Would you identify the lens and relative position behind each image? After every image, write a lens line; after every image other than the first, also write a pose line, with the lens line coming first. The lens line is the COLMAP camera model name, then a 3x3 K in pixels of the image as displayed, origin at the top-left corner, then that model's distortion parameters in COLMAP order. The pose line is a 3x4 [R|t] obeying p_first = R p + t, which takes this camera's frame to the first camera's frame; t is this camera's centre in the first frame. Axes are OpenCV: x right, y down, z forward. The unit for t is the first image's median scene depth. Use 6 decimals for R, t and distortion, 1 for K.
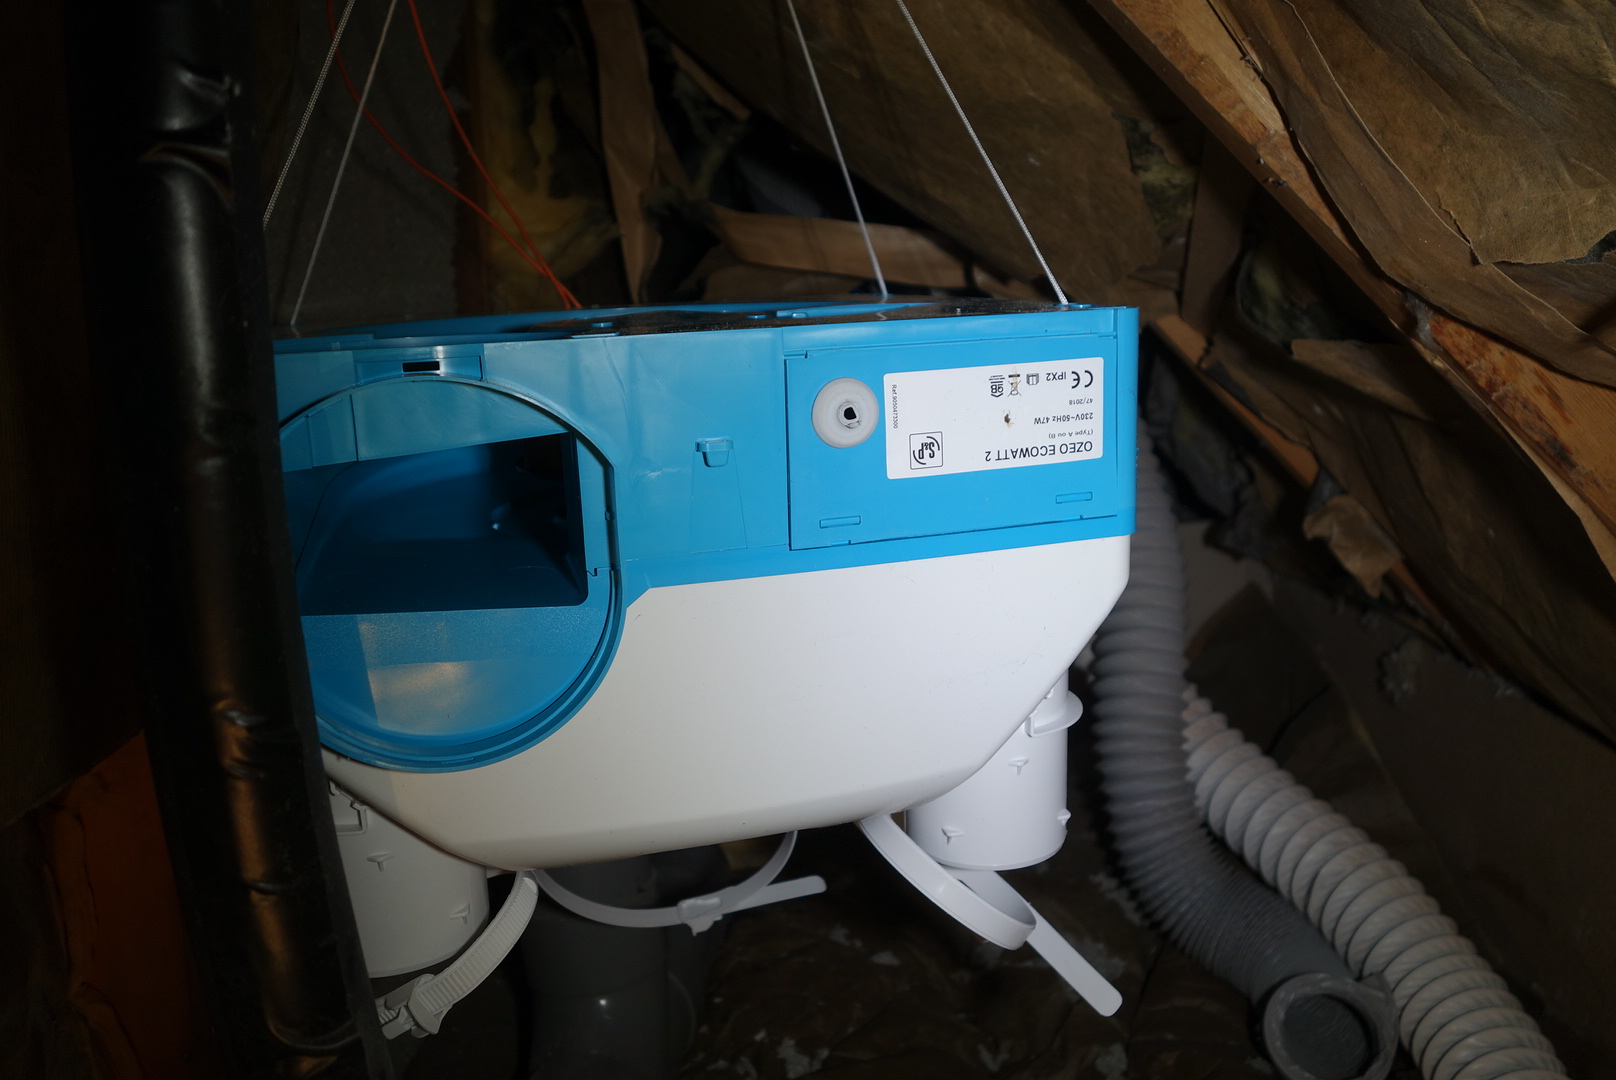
lens RADIAL K [[1305.0, 0, 817.1], [0, 1305.0, 535.8], [0, 0, 1]] dist [0.002943, -0.007531]
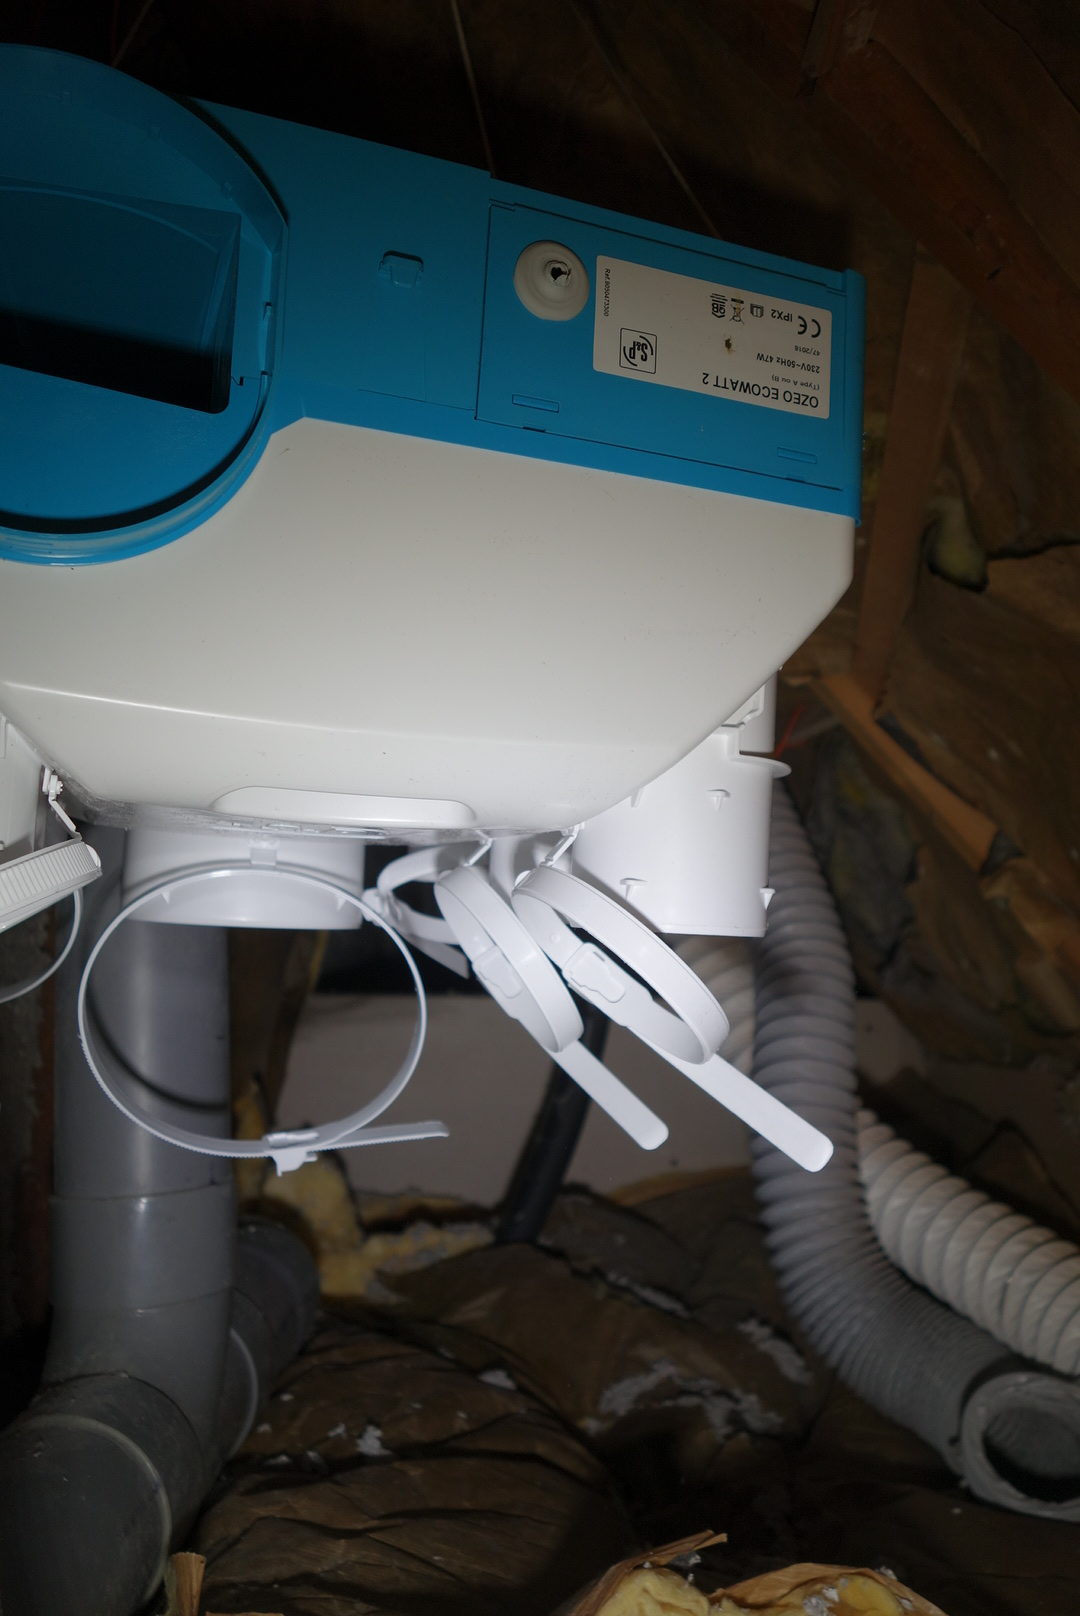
lens RADIAL K [[1305.0, 0, 560.3], [0, 1305.0, 742.1], [0, 0, 1]] dist [0.002943, -0.007531]
pose [[0.993375, 0.090235, 0.071165, -0.006171], [-0.065185, 0.952418, -0.297744, 0.395116], [-0.094646, 0.291133, 0.951989, 0.216688]]
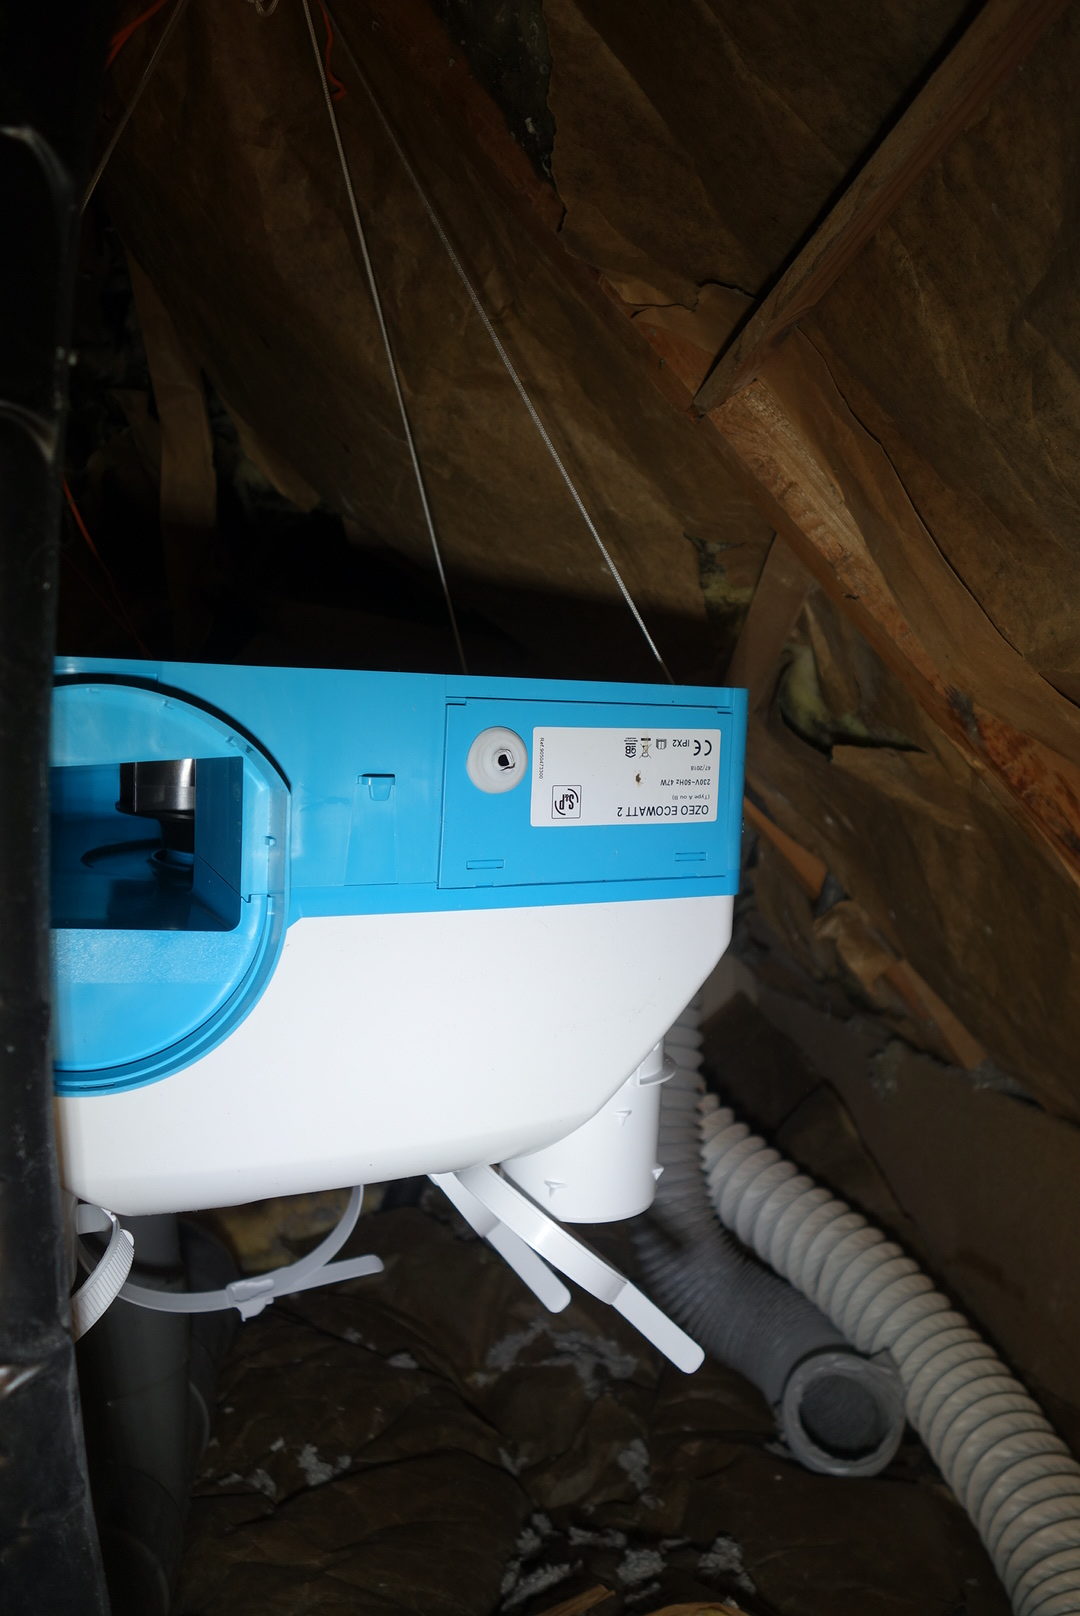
lens RADIAL K [[1290.6, 0, 580.7], [0, 1290.6, 778.9], [0, 0, 1]] dist [-0.006872, -0.007447]
pose [[0.973575, 0.063005, 0.219506, -0.120231], [-0.032487, 0.989624, -0.139960, 0.055095], [-0.226046, 0.129130, 0.965520, -0.016701]]
